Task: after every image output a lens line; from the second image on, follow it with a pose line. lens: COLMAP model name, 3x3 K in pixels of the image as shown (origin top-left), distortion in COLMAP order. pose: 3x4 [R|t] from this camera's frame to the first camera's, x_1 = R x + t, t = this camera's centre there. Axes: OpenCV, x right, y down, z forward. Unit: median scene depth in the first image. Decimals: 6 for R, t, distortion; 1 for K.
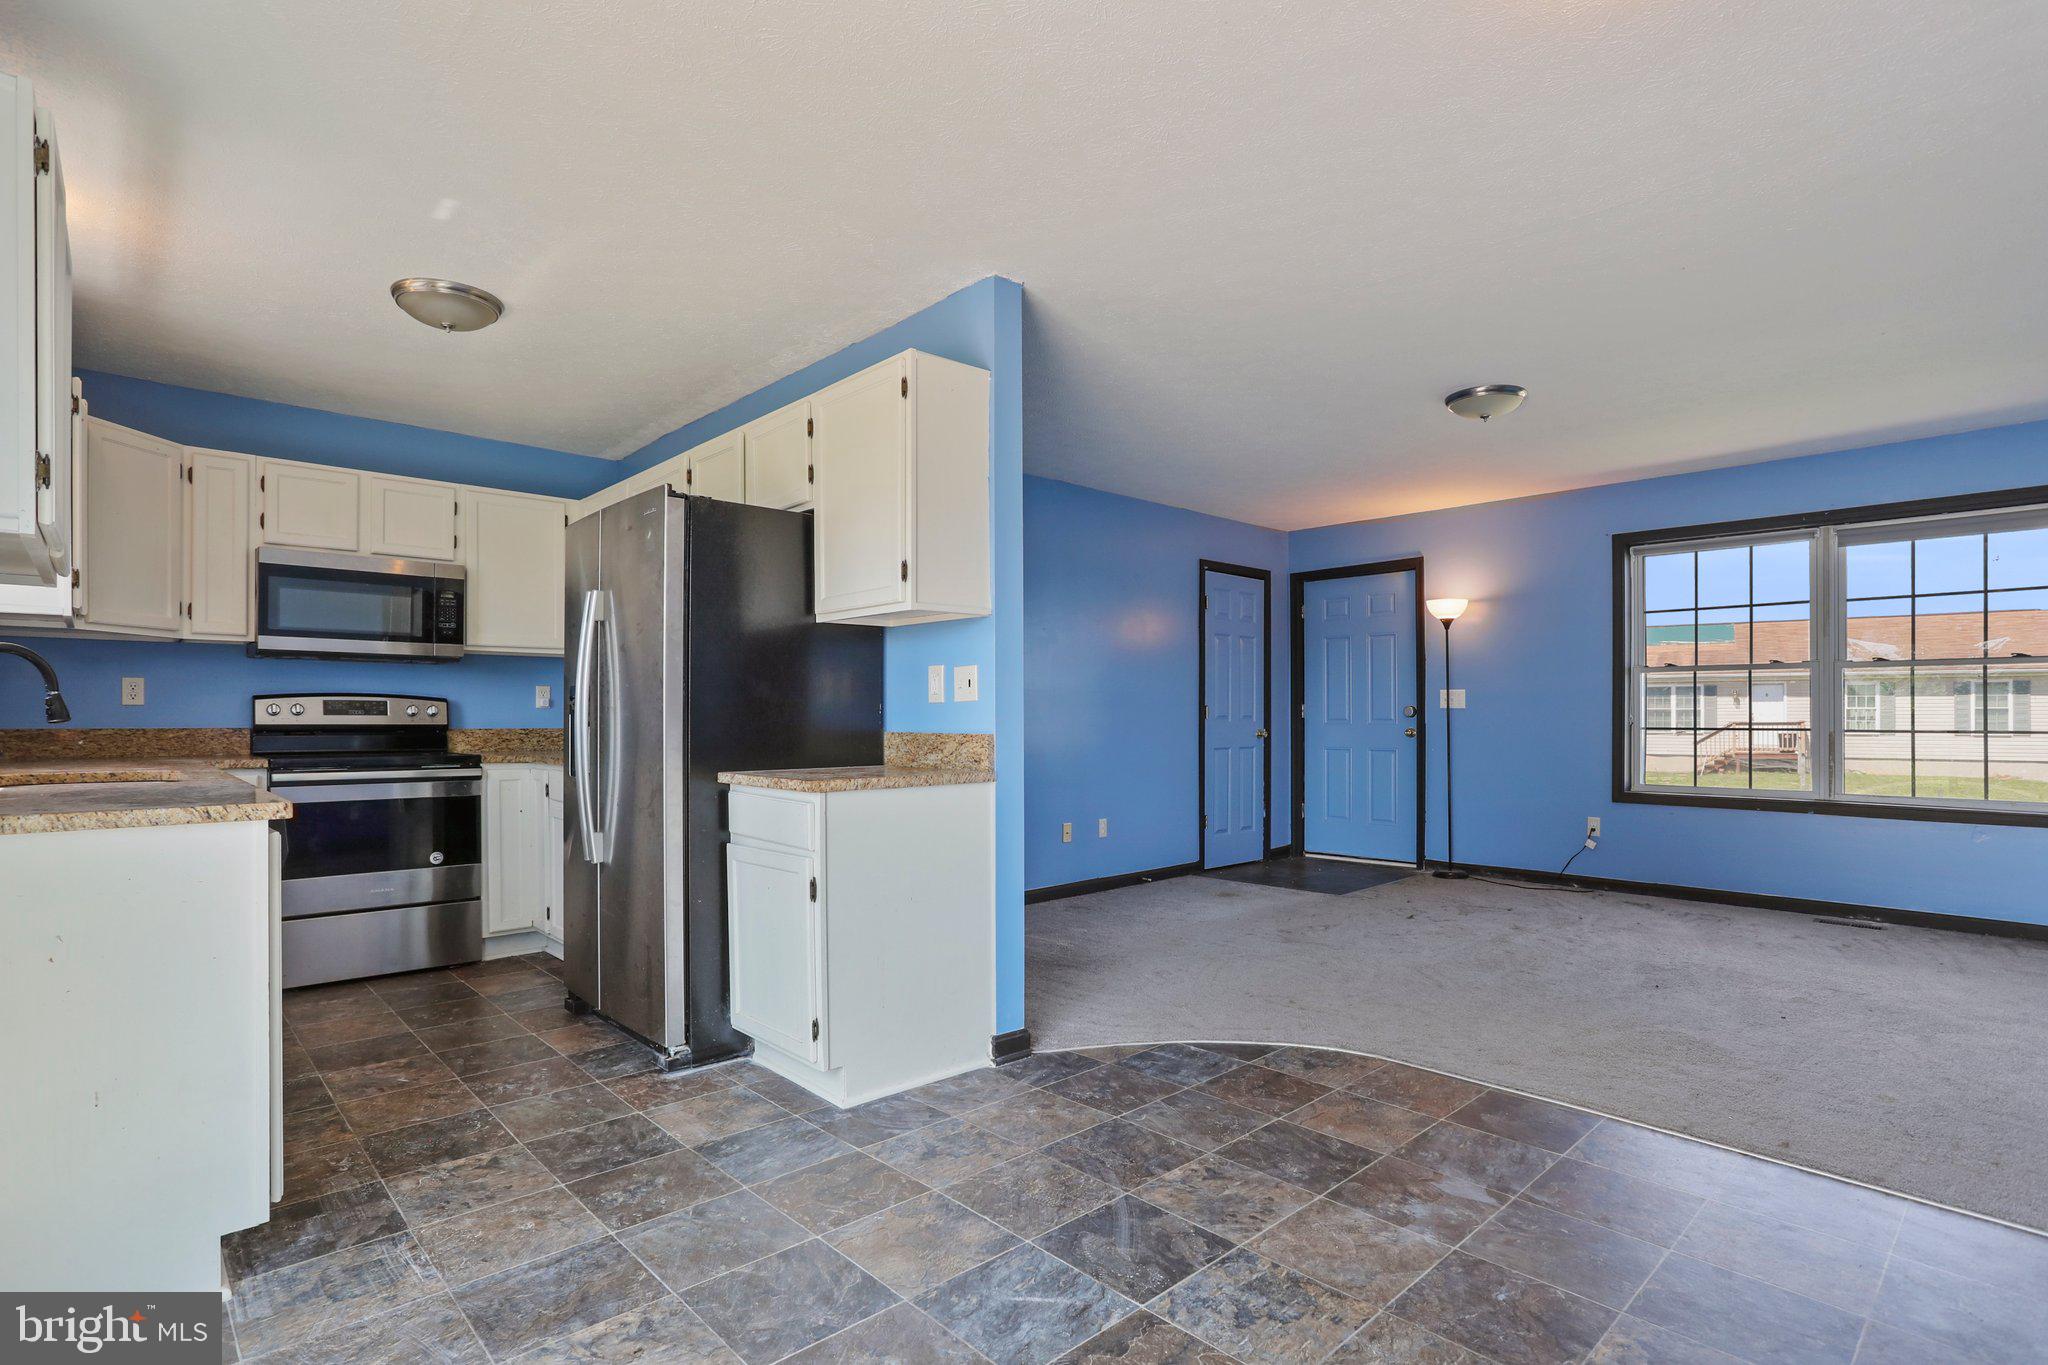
lens RADIAL K [[1010.7, 0, 1026.7], [0, 1010.7, 707.0], [0, 0, 1]] dist [-0.043903, 0.030040]
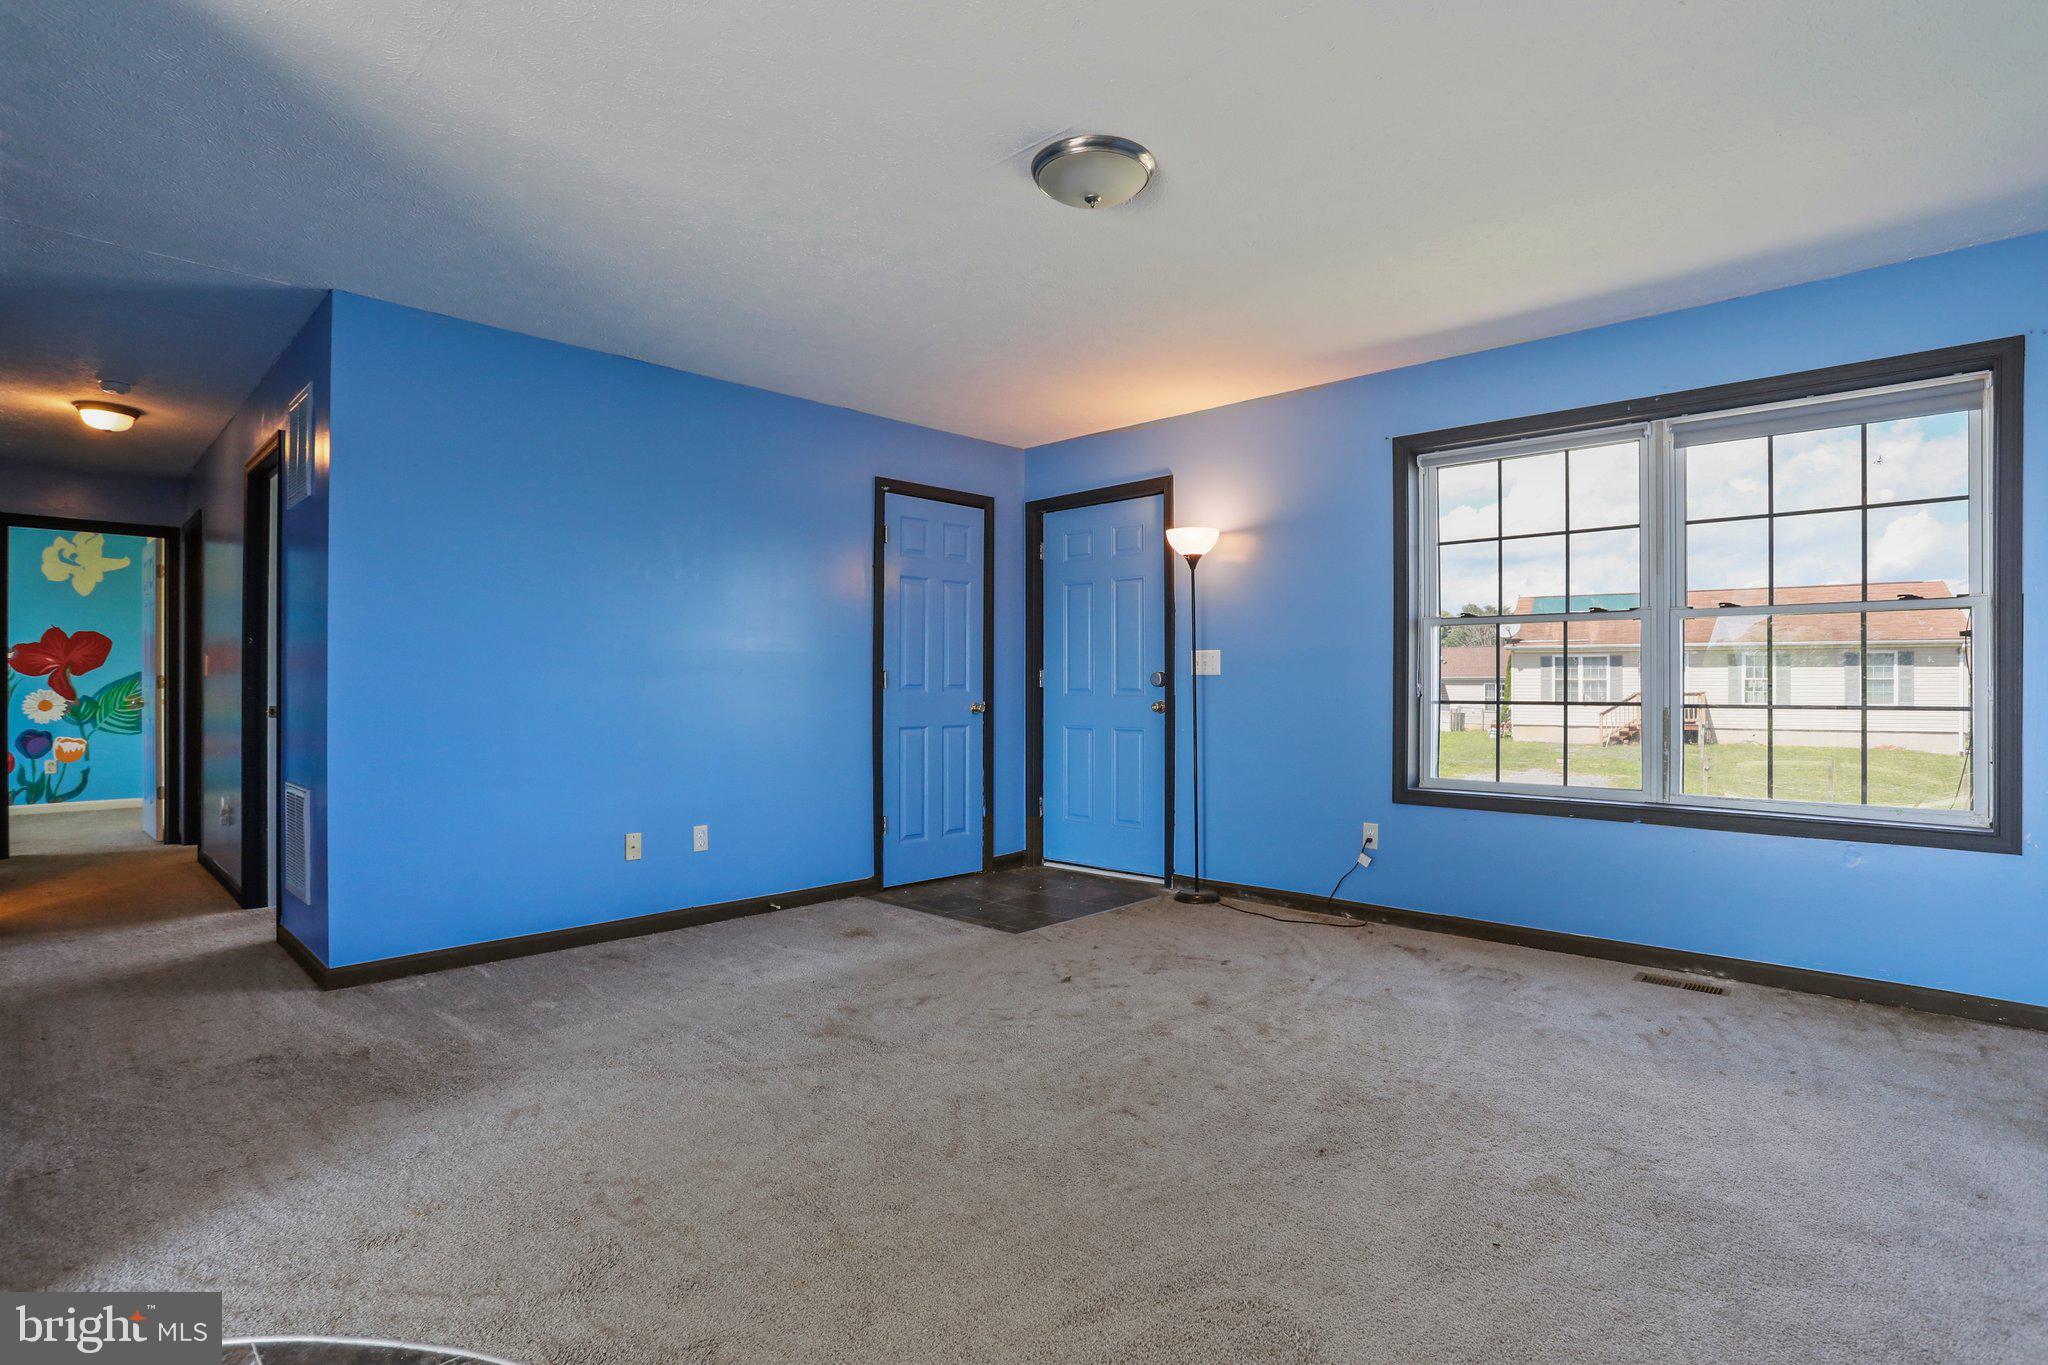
lens RADIAL K [[993.2, 0, 1024.0], [0, 993.2, 682.5], [0, 0, 1]] dist [-0.079524, 0.040619]
pose [[0.999213, 0.001657, 0.039629, 0.276920], [-0.001884, 0.999982, 0.005705, 0.003098], [-0.039619, -0.005775, 0.999198, 0.281148]]
